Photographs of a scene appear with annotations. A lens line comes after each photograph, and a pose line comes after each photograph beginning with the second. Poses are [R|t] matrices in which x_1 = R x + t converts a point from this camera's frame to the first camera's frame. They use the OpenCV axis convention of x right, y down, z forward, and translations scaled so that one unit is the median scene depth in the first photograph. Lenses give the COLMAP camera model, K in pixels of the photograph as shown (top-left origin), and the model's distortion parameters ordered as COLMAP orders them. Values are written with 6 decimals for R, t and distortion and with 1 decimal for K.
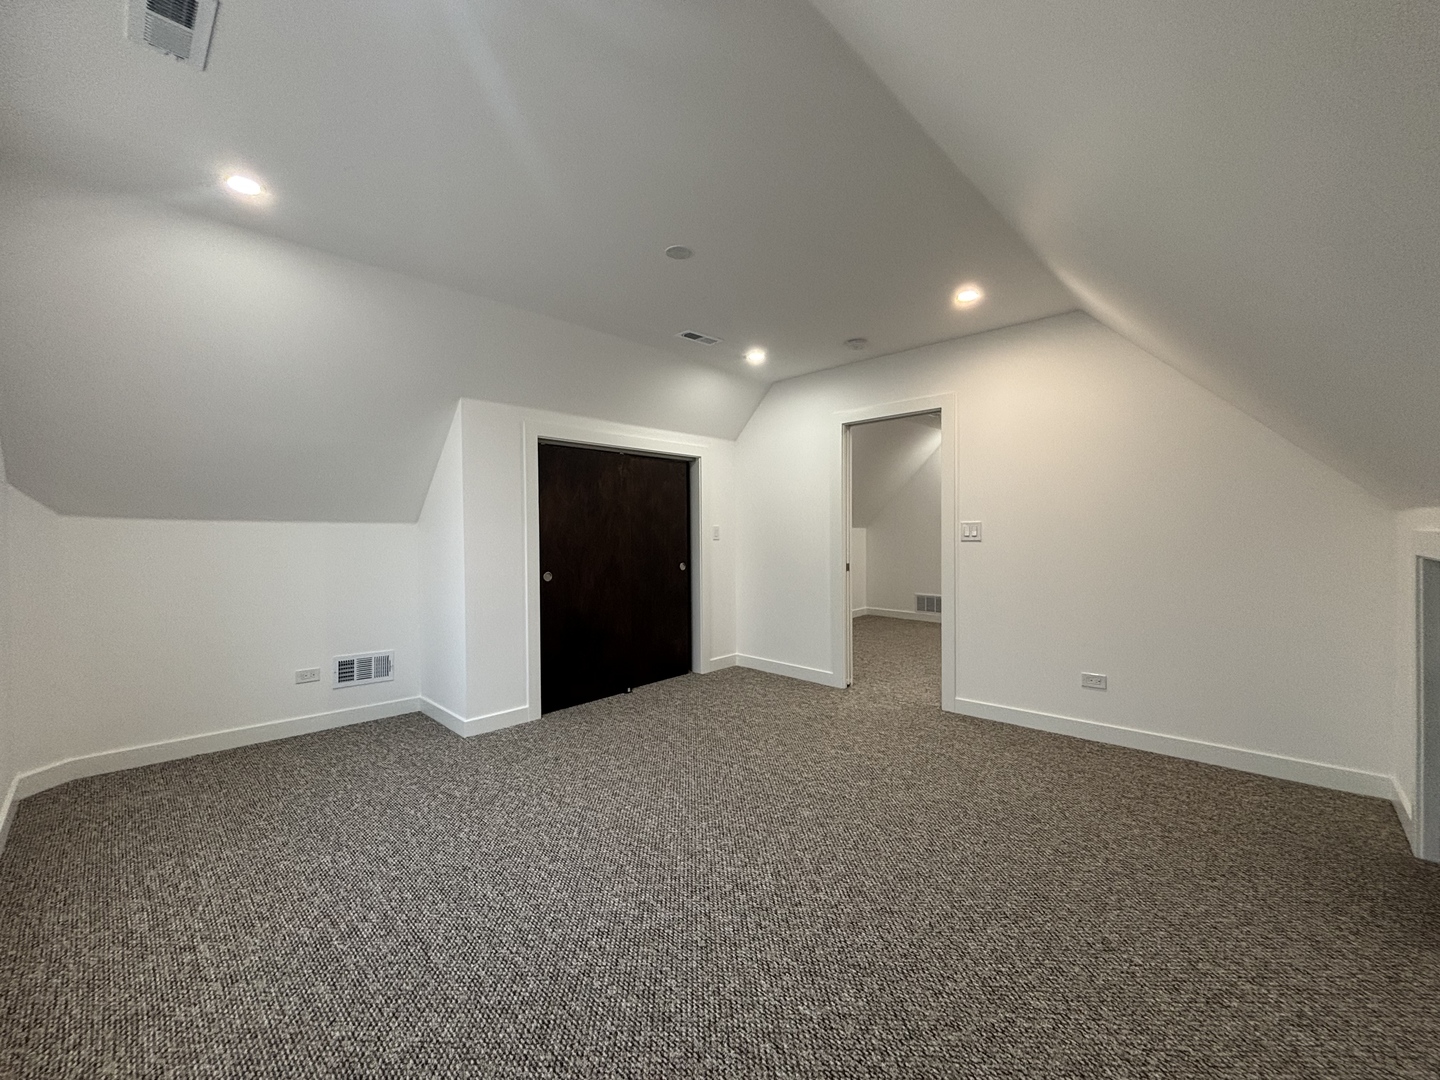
lens RADIAL K [[585.4, 0, 716.8], [0, 585.4, 542.1], [0, 0, 1]] dist [0.007573, -0.000931]
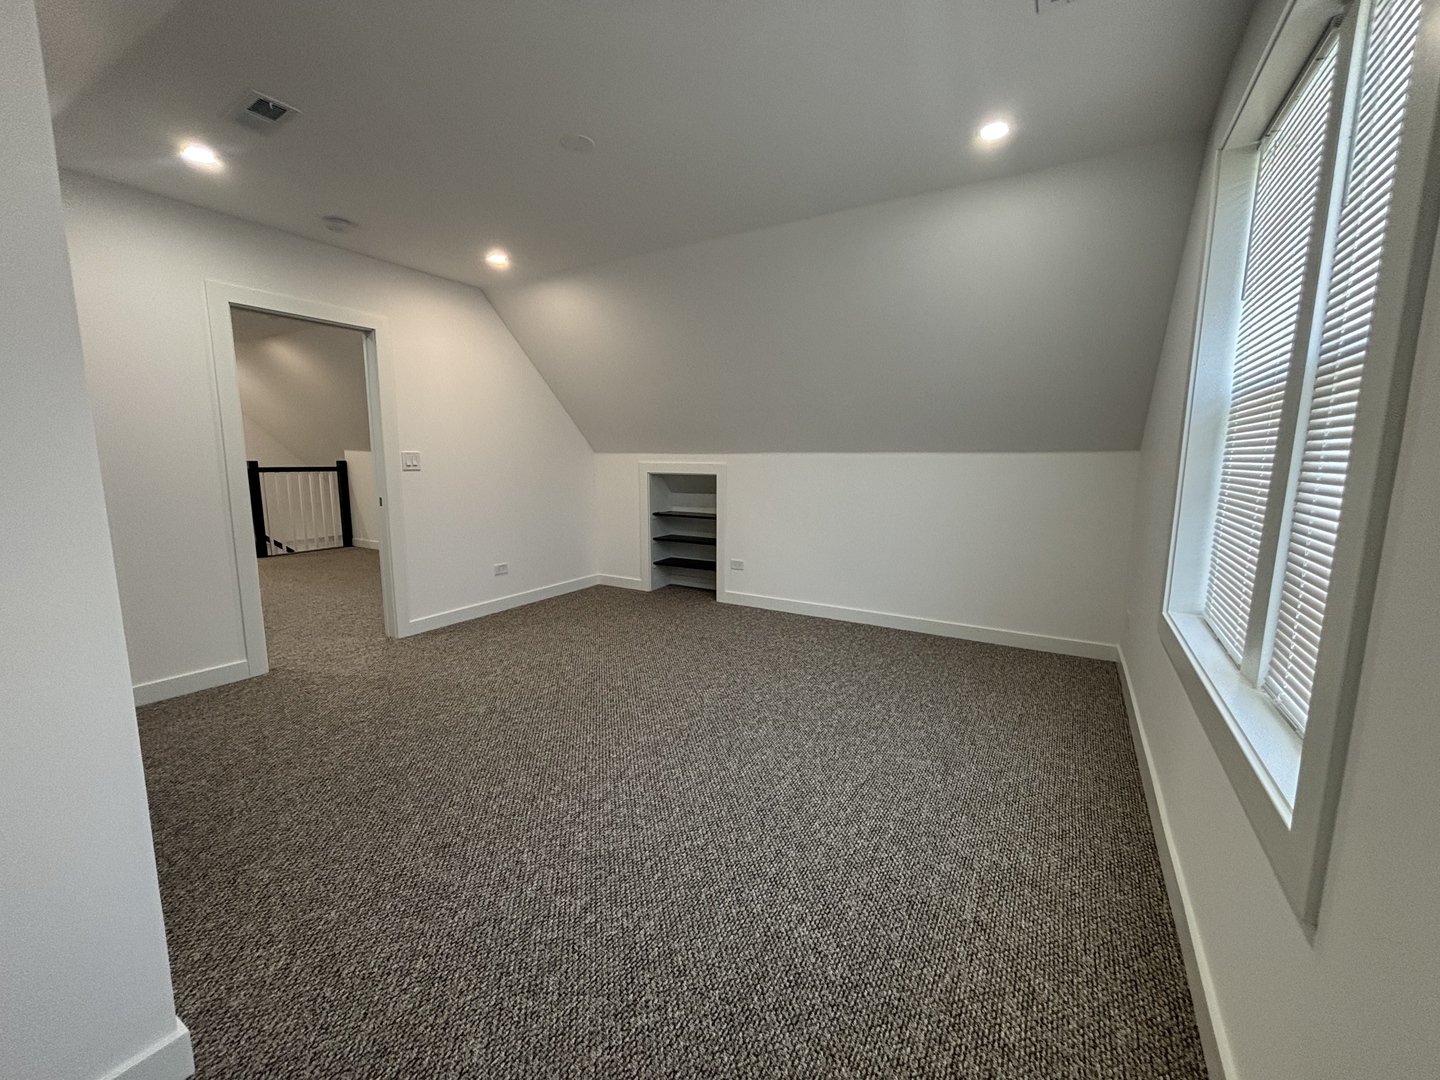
lens RADIAL K [[585.4, 0, 716.8], [0, 585.4, 542.1], [0, 0, 1]] dist [0.007573, -0.000931]
pose [[-0.228108, -0.129071, 0.965043, -0.808605], [0.016211, 0.990533, 0.136312, -0.010133], [-0.973501, 0.046739, -0.223856, 0.793426]]
